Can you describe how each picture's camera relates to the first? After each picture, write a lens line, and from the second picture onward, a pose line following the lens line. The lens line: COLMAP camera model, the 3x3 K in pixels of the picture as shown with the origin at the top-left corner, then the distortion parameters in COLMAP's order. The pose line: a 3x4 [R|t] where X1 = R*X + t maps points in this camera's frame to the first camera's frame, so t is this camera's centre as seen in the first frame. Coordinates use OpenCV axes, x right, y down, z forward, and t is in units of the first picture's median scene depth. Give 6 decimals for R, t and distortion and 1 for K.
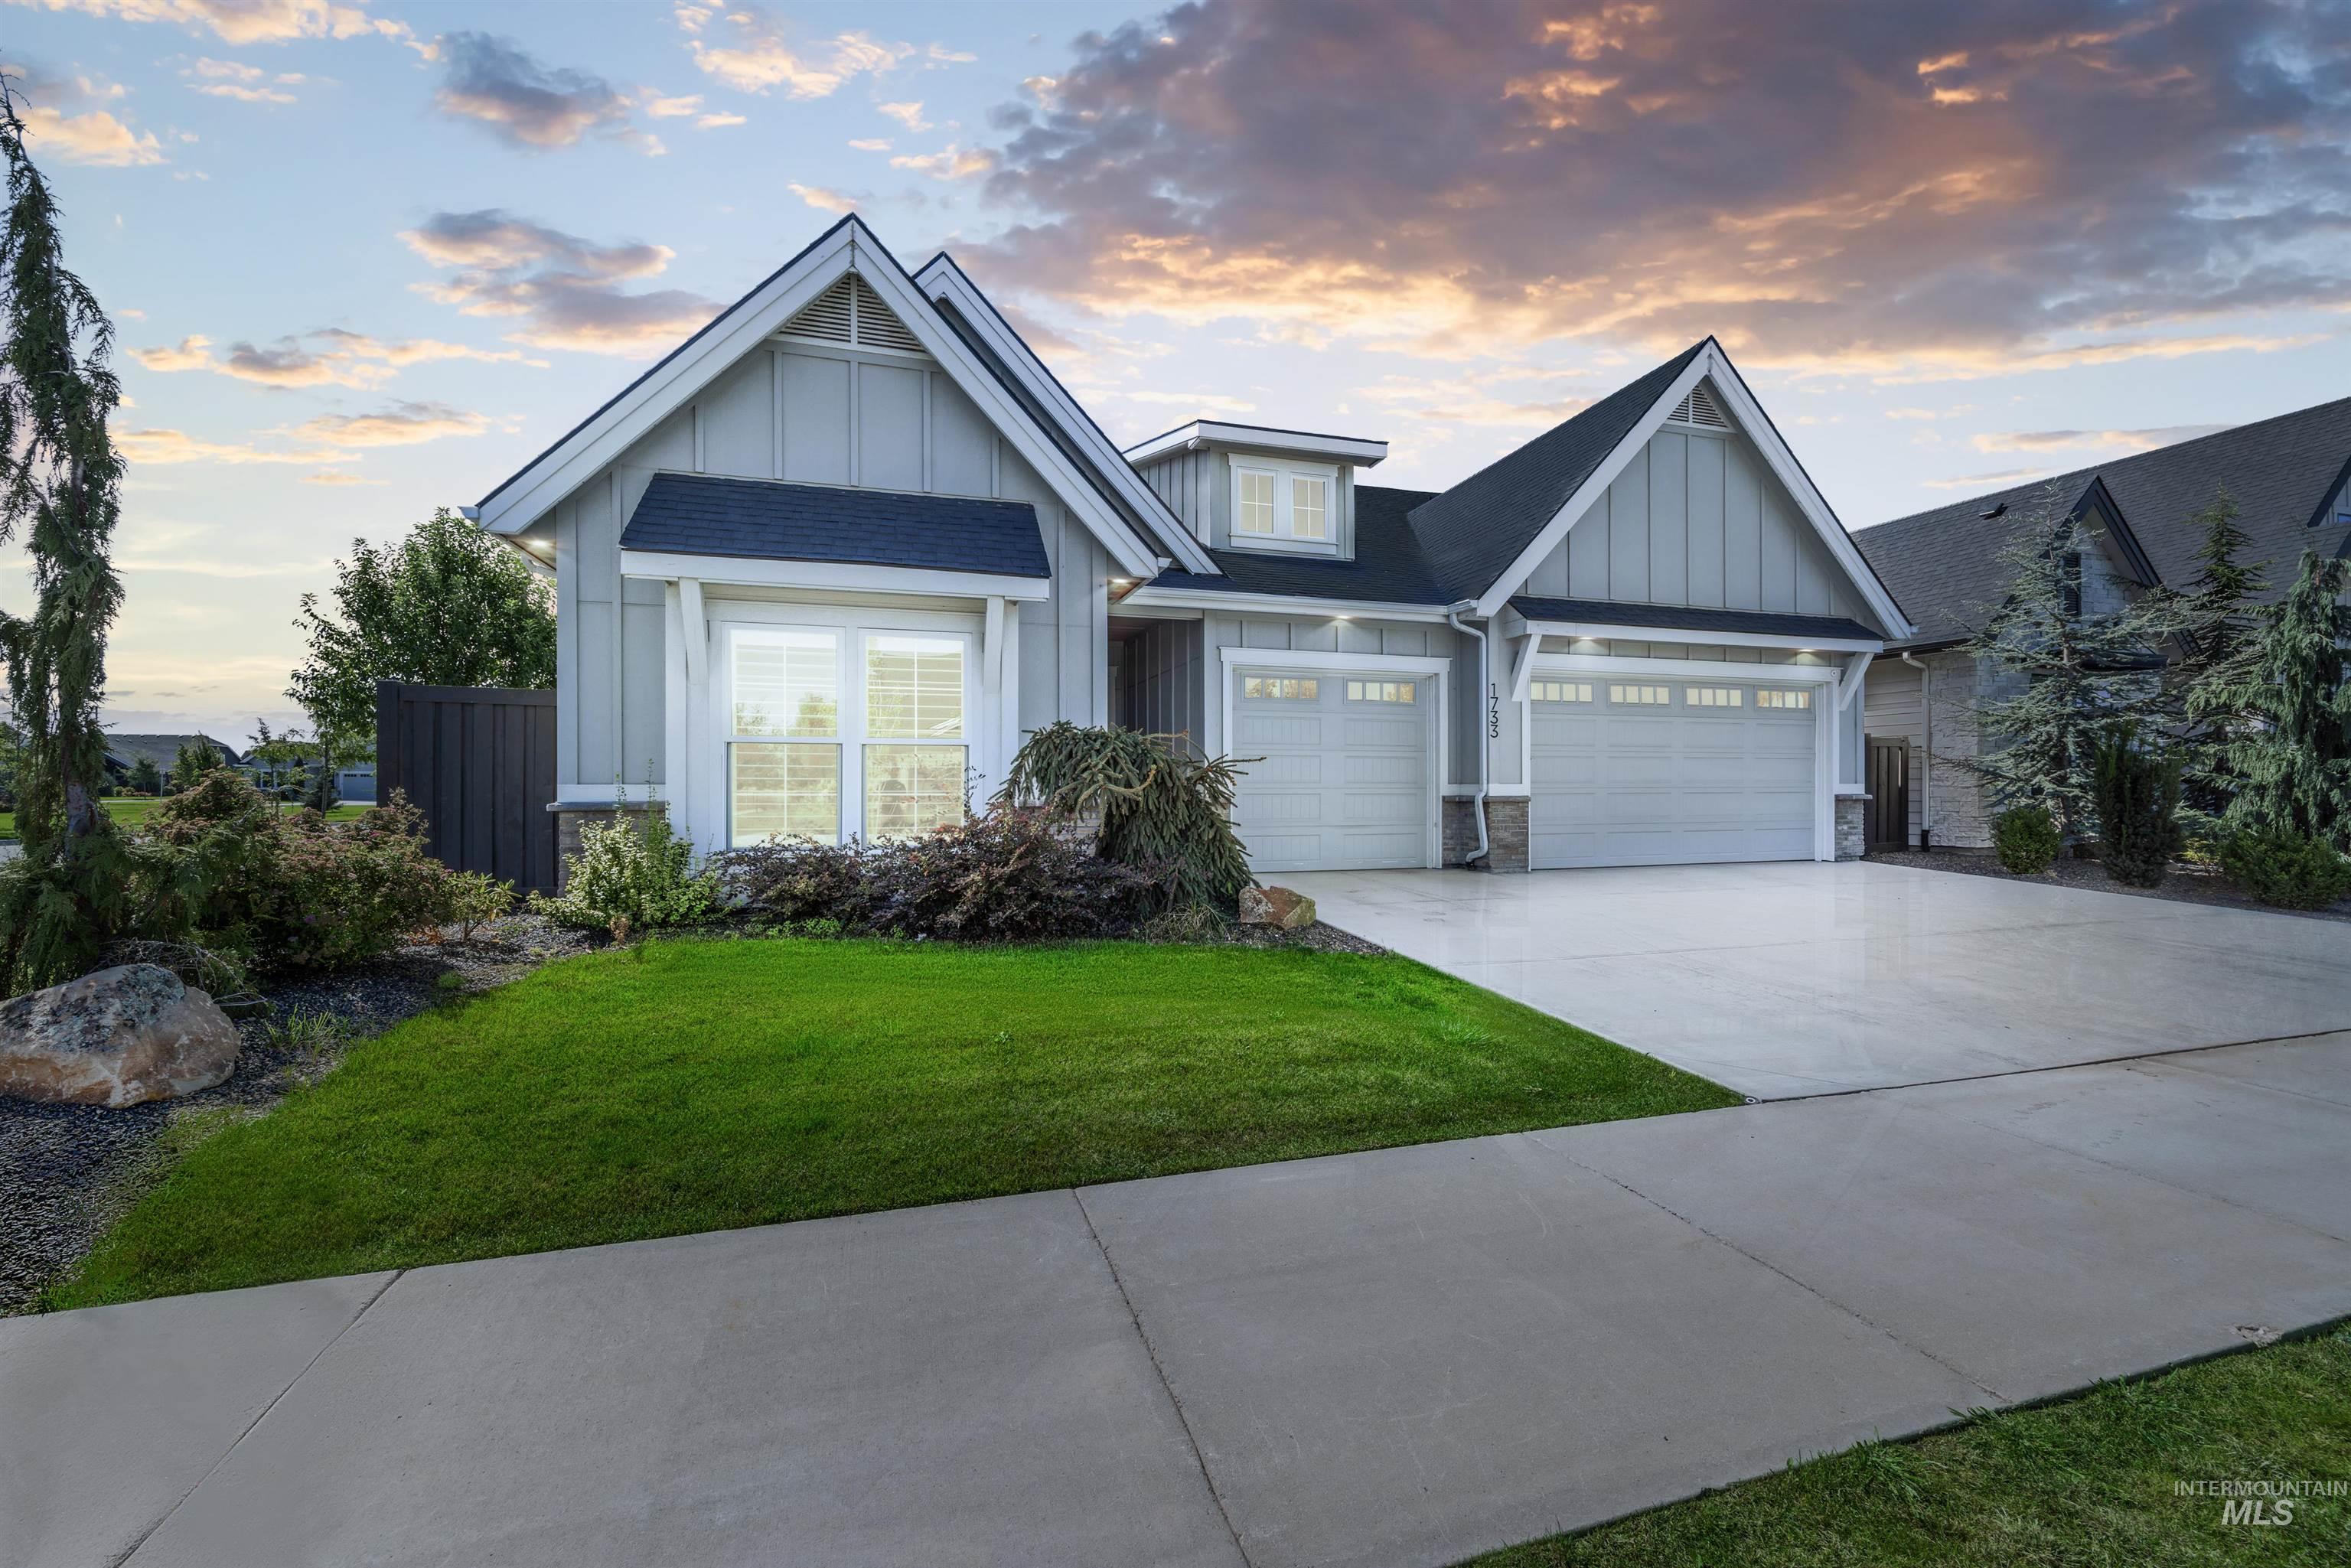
lens RADIAL K [[898.8, 0, 1094.3], [0, 898.8, 773.8], [0, 0, 1]] dist [-0.001546, -0.000078]
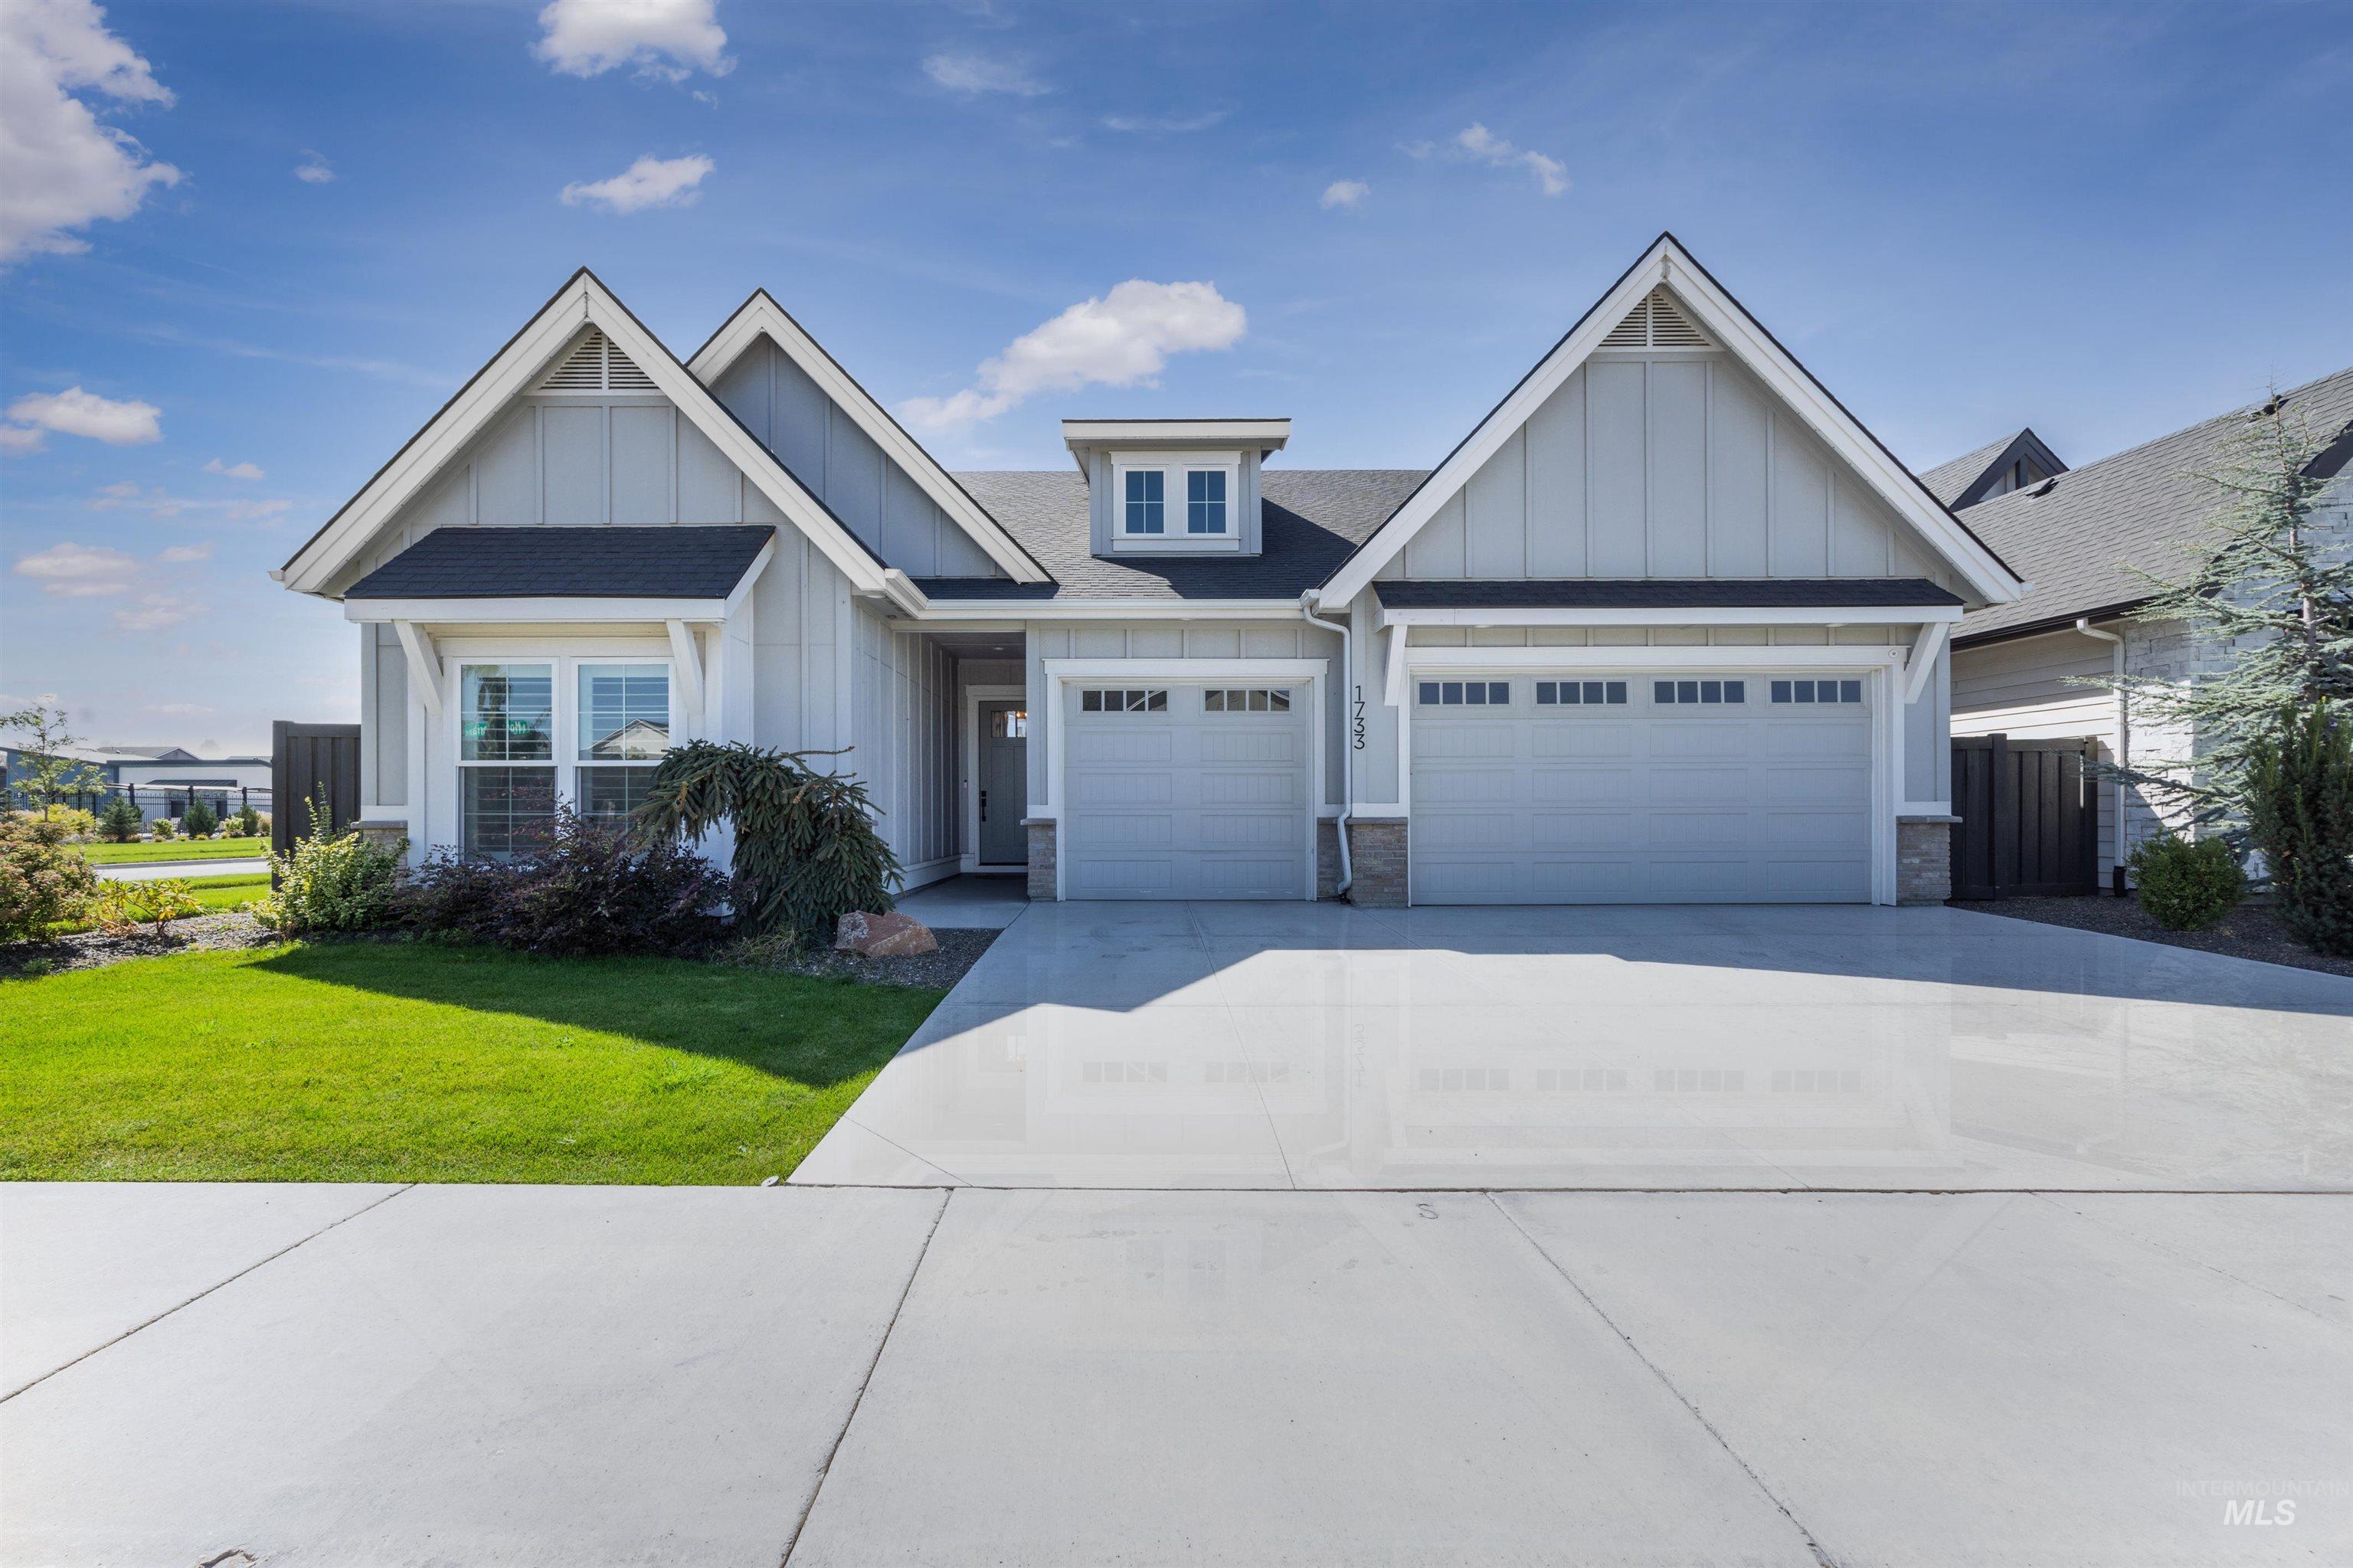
lens RADIAL K [[899.6, 0, 1114.7], [0, 899.6, 807.1], [0, 0, 1]] dist [-0.001546, -0.000078]
pose [[0.959510, -0.003342, -0.281654, 0.455610], [0.005521, 0.999961, 0.006944, 0.007485], [0.281619, -0.008217, 0.959491, 0.111016]]
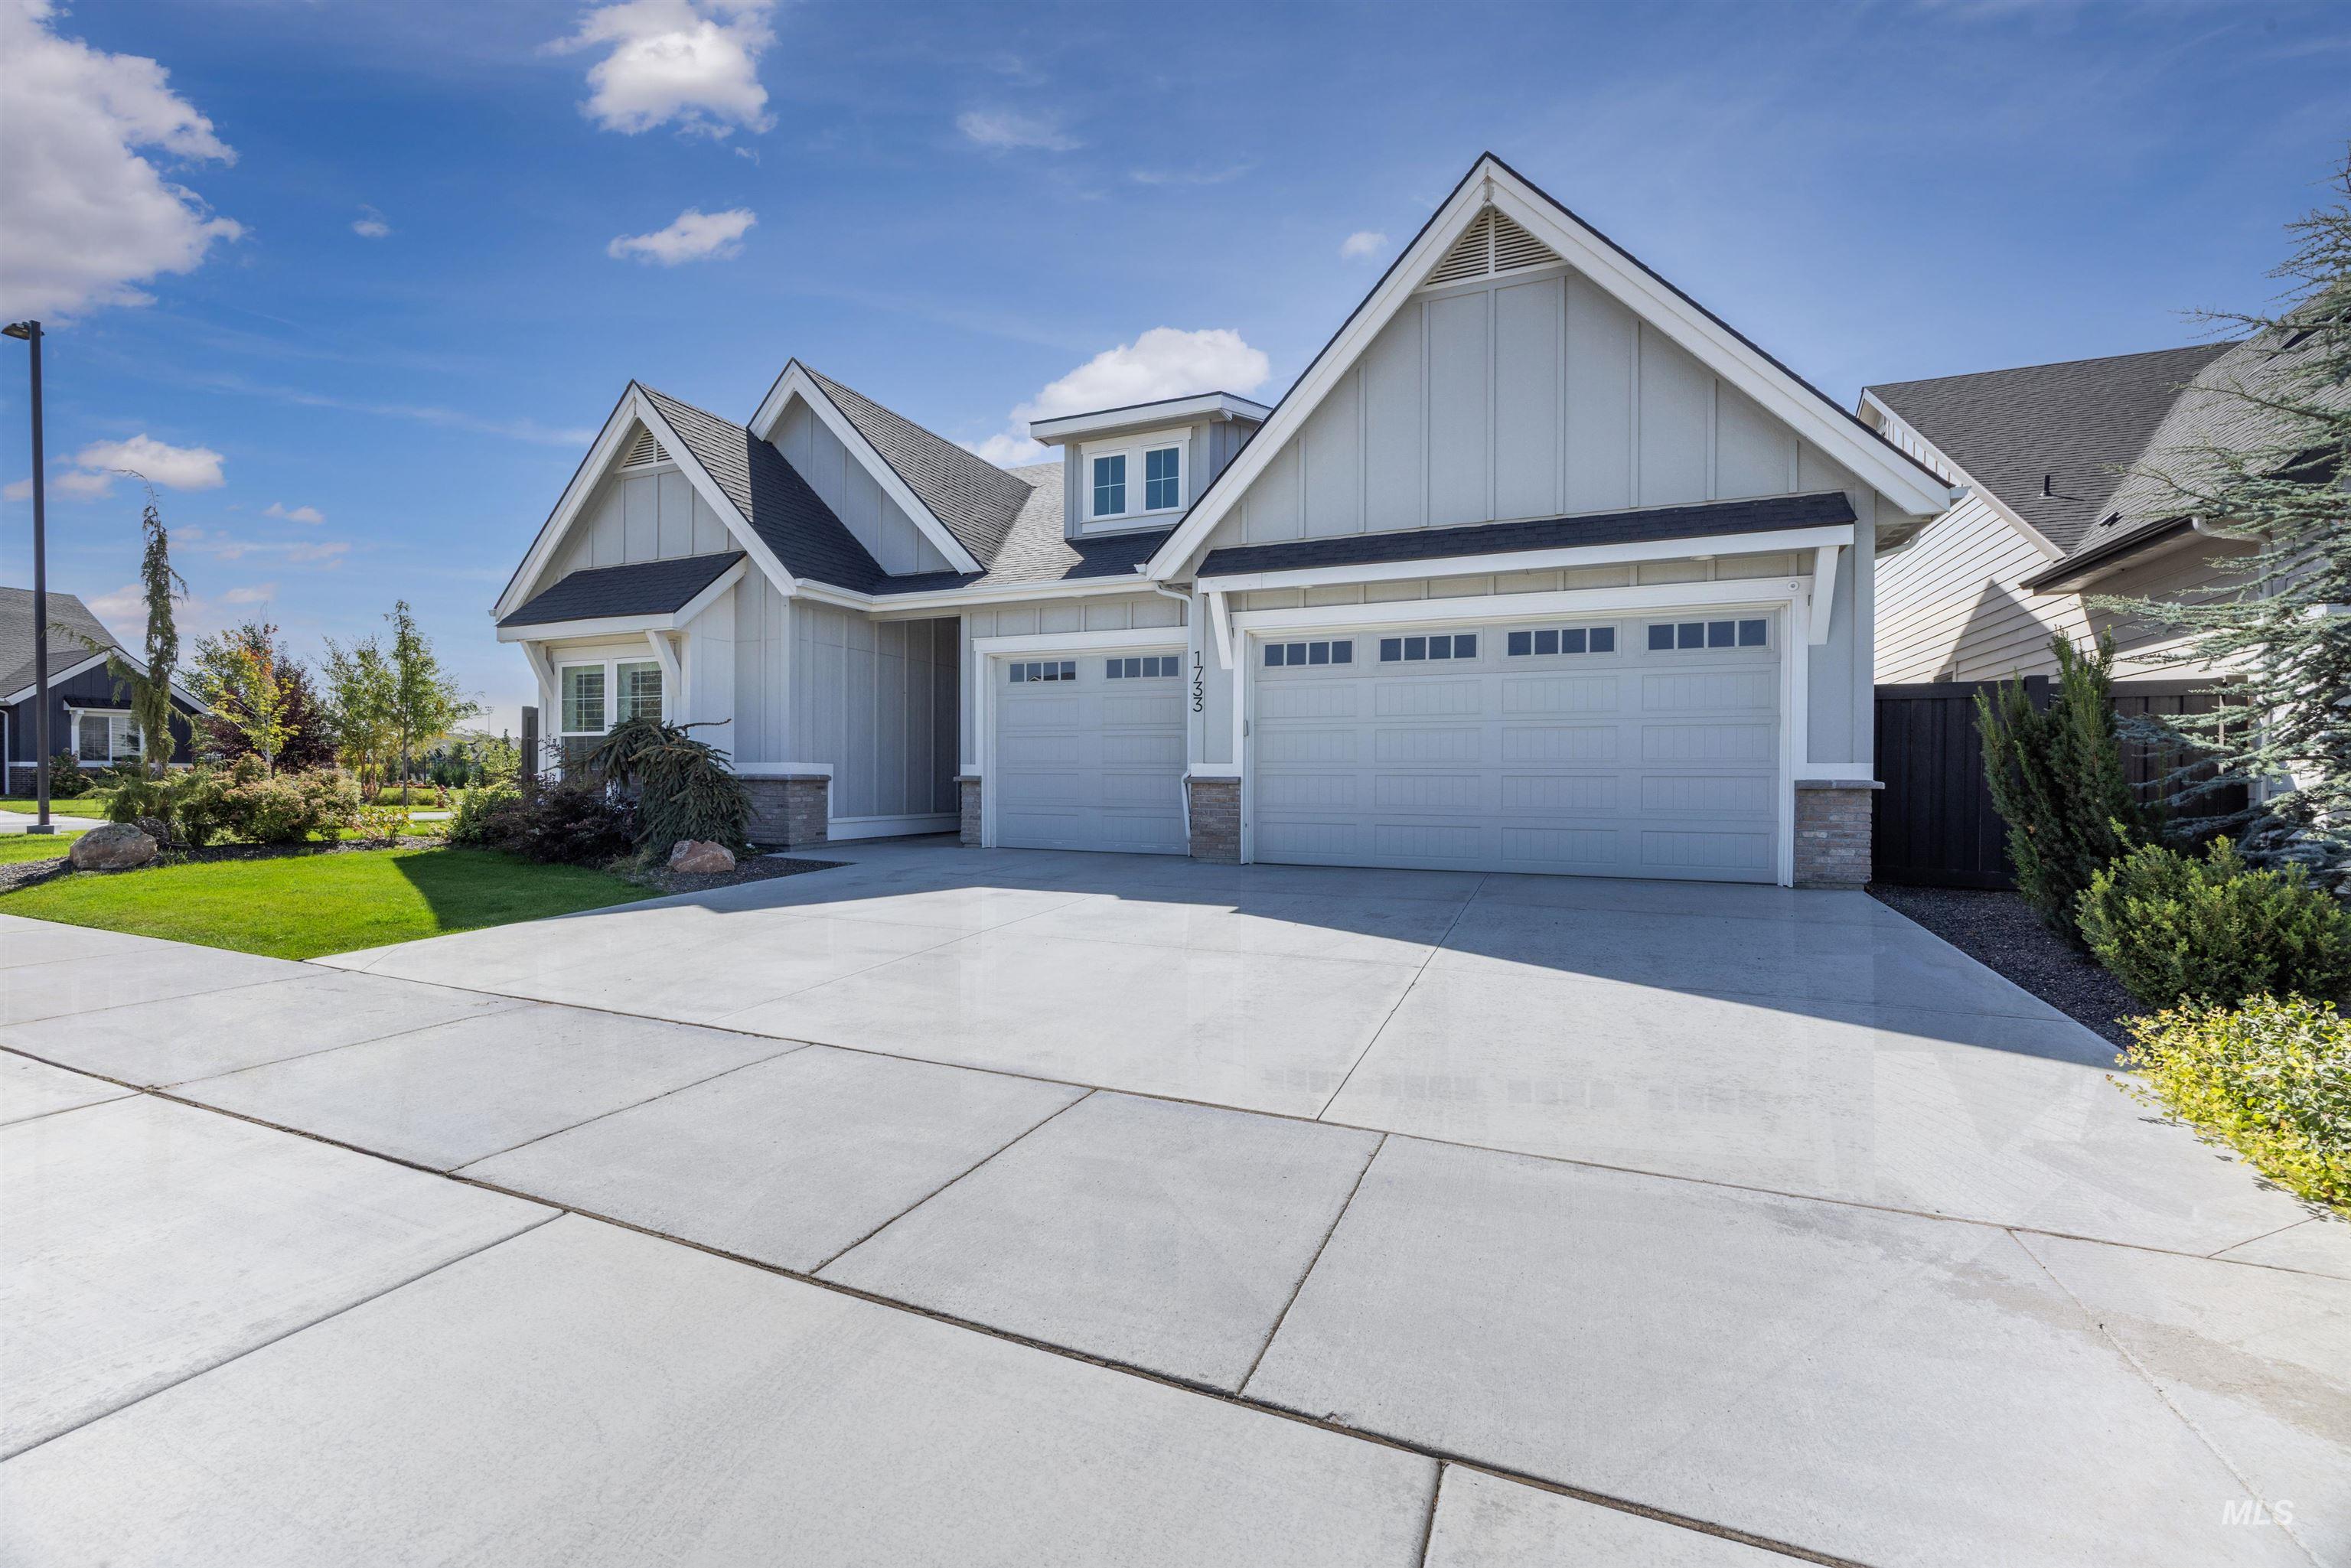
lens RADIAL K [[951.1, 0, 1124.1], [0, 951.1, 775.8], [0, 0, 1]] dist [0.000986, -0.000032]
pose [[0.769123, 0.005461, -0.639078, 0.984531], [0.002550, 0.999929, 0.011613, 0.012207], [0.639096, -0.010562, 0.769055, 0.215985]]
